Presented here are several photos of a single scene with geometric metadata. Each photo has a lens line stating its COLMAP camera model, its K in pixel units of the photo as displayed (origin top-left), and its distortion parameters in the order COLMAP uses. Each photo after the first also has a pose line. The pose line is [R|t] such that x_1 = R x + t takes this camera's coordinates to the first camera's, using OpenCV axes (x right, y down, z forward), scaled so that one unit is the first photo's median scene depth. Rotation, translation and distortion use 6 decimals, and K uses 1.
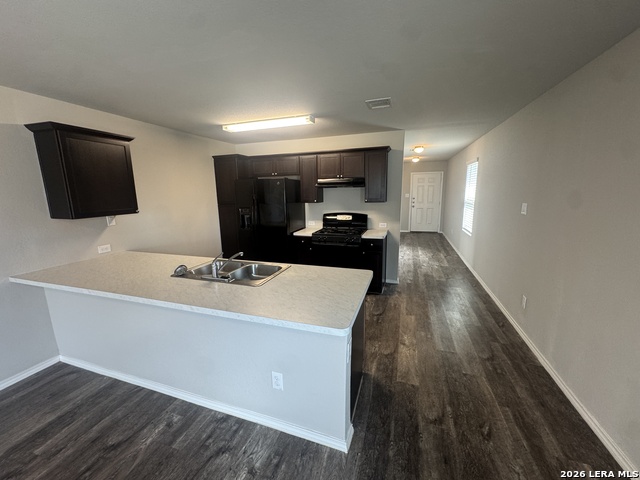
lens RADIAL K [[258.0, 0, 318.7], [0, 258.0, 240.2], [0, 0, 1]] dist [-0.001577, 0.000357]
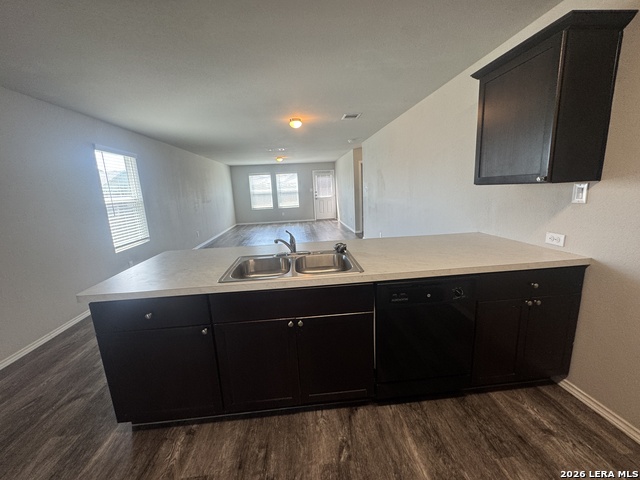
lens RADIAL K [[258.0, 0, 318.5], [0, 258.0, 236.2], [0, 0, 1]] dist [-0.001577, 0.000357]
pose [[-0.914178, 0.148964, -0.376946, -0.071624], [0.000911, 0.930765, 0.365618, -0.154243], [0.405312, 0.333896, -0.851020, 1.011534]]
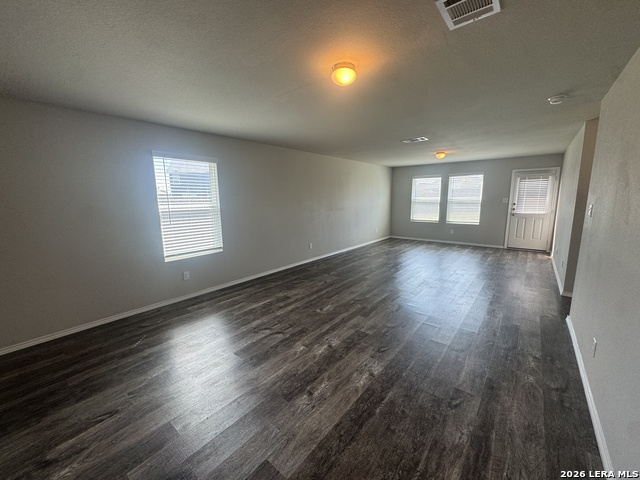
lens RADIAL K [[258.0, 0, 317.5], [0, 258.0, 241.2], [0, 0, 1]] dist [-0.001577, 0.000357]
pose [[-0.932599, -0.016550, 0.360533, -0.160538], [0.111395, 0.936976, 0.331160, -0.138994], [-0.343292, 0.349001, -0.871980, 0.925827]]
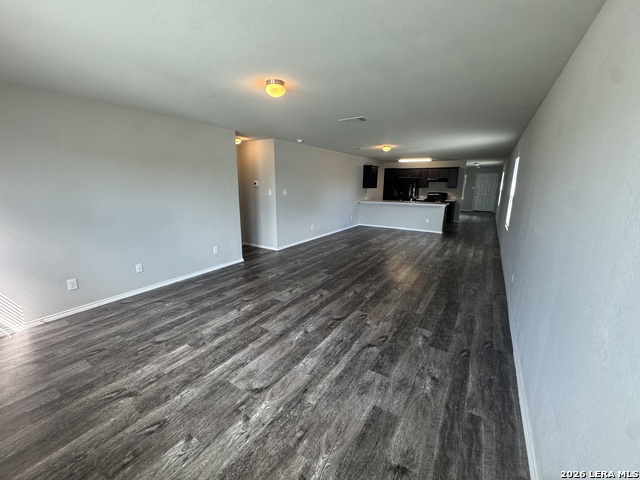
lens RADIAL K [[258.0, 0, 318.0], [0, 258.0, 242.0], [0, 0, 1]] dist [-0.001577, 0.000357]
pose [[0.970342, 0.074863, -0.229853, -0.527111], [-0.067285, 0.996906, 0.040645, 0.445880], [0.232184, -0.023974, 0.972376, -2.168937]]
